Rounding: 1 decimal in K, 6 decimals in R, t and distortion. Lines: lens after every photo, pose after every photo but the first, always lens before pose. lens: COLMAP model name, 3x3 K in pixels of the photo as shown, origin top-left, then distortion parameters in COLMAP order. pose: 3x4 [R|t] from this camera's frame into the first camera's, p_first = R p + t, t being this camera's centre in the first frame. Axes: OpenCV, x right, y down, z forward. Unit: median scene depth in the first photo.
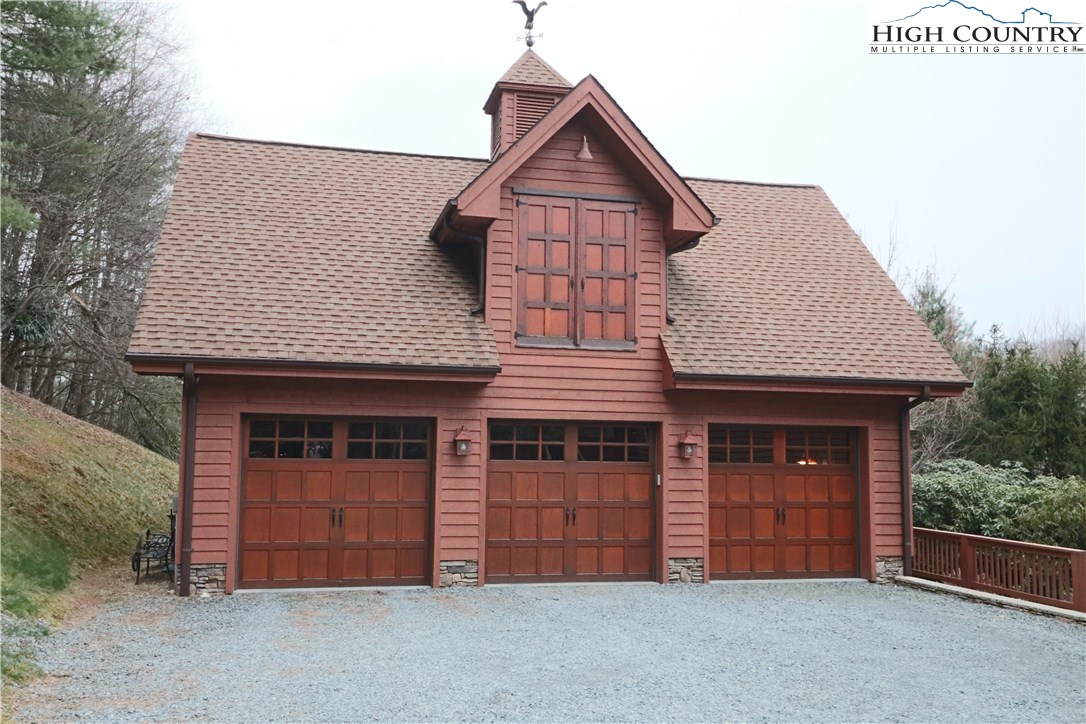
lens RADIAL K [[909.6, 0, 541.9], [0, 909.6, 362.4], [0, 0, 1]] dist [0.008898, 0.003329]
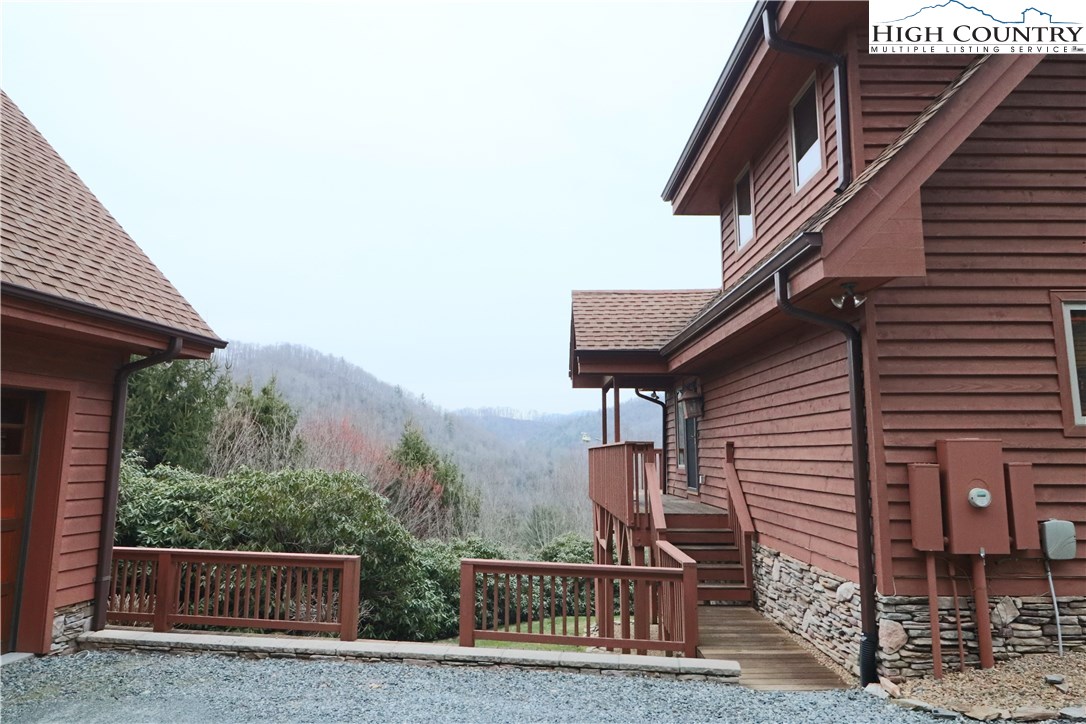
lens RADIAL K [[697.0, 0, 540.7], [0, 697.0, 354.7], [0, 0, 1]] dist [-0.002678, -0.004140]
pose [[0.368469, 0.122979, 0.921470, 0.043948], [-0.097087, 0.990882, -0.093420, 0.059025], [-0.924556, -0.055041, 0.377049, 0.539625]]
